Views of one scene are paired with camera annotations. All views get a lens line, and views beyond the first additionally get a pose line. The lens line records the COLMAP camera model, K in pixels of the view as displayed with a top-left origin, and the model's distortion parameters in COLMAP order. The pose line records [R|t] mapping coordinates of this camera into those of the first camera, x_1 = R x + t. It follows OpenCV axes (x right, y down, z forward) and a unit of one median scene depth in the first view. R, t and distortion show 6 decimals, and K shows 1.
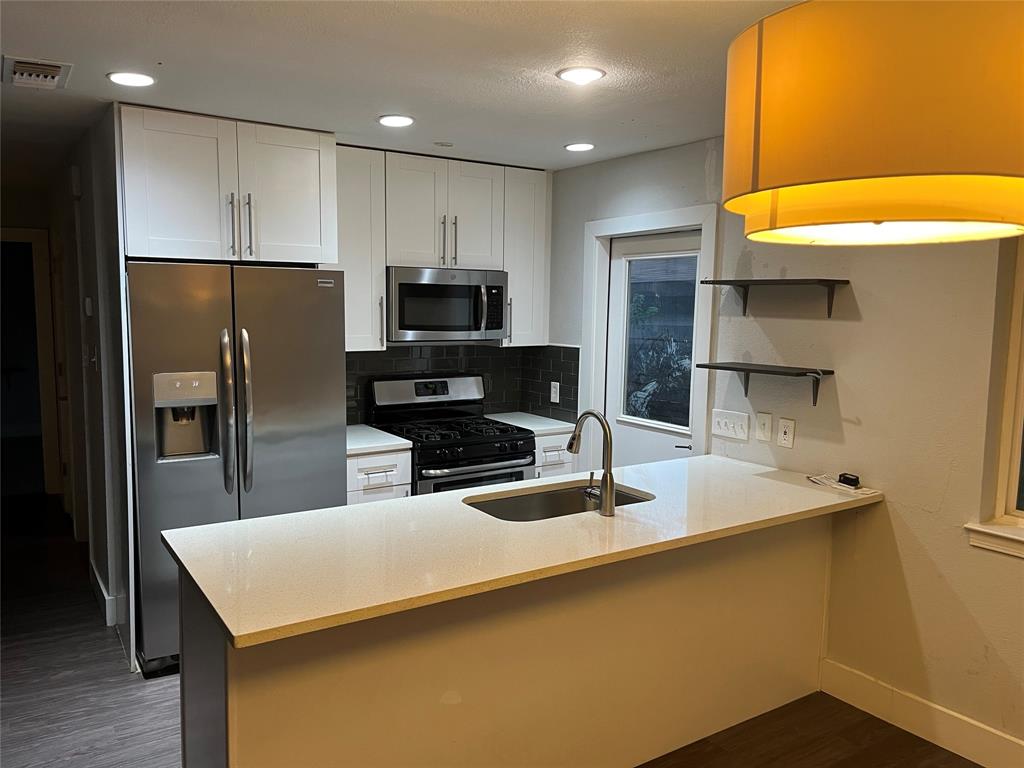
lens RADIAL K [[738.3, 0, 528.4], [0, 738.3, 383.7], [0, 0, 1]] dist [0.004685, -0.050934]
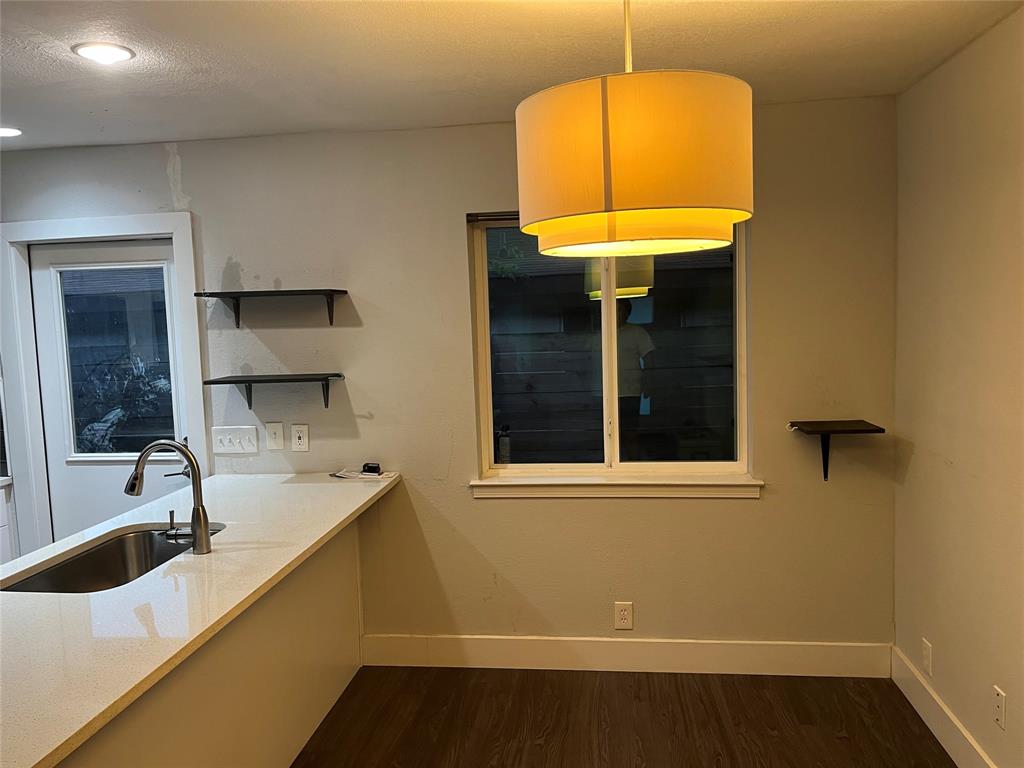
lens RADIAL K [[738.3, 0, 528.4], [0, 738.3, 383.7], [0, 0, 1]] dist [0.004685, -0.050934]
pose [[0.635912, -0.106154, 0.764426, -0.221566], [0.118458, 0.992183, 0.039240, -0.011042], [-0.762616, 0.065599, 0.643516, 0.076076]]
